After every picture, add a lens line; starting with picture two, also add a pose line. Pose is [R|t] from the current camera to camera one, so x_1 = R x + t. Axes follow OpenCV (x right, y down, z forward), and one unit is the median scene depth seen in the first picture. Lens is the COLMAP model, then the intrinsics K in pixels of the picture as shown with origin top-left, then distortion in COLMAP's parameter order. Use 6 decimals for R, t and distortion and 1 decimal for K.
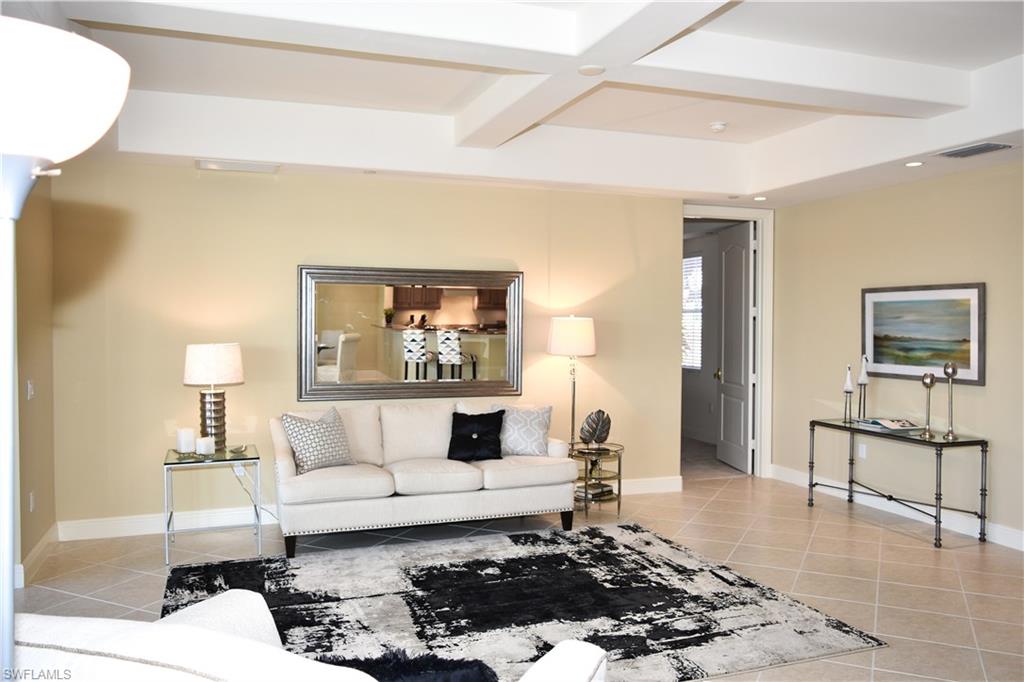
lens RADIAL K [[797.3, 0, 509.0], [0, 797.3, 335.8], [0, 0, 1]] dist [-0.018911, 0.007937]
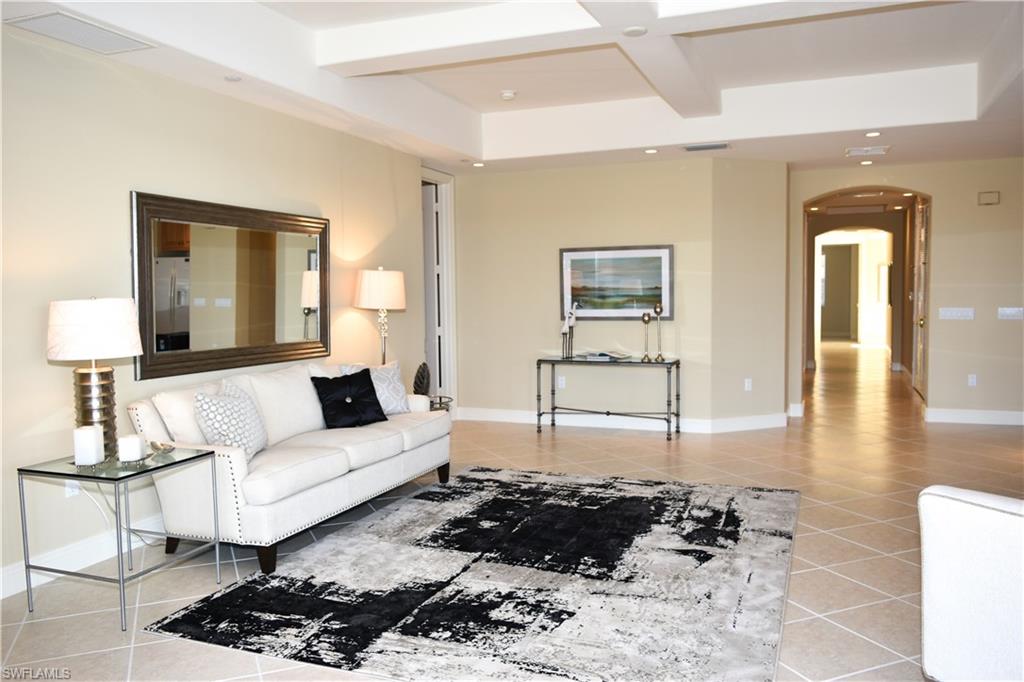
lens RADIAL K [[797.3, 0, 507.5], [0, 797.3, 341.2], [0, 0, 1]] dist [-0.018911, 0.007937]
pose [[0.669684, -0.056280, 0.740510, -0.684029], [0.027569, 0.998321, 0.050942, 0.023201], [-0.742134, -0.013700, 0.670111, 0.320716]]
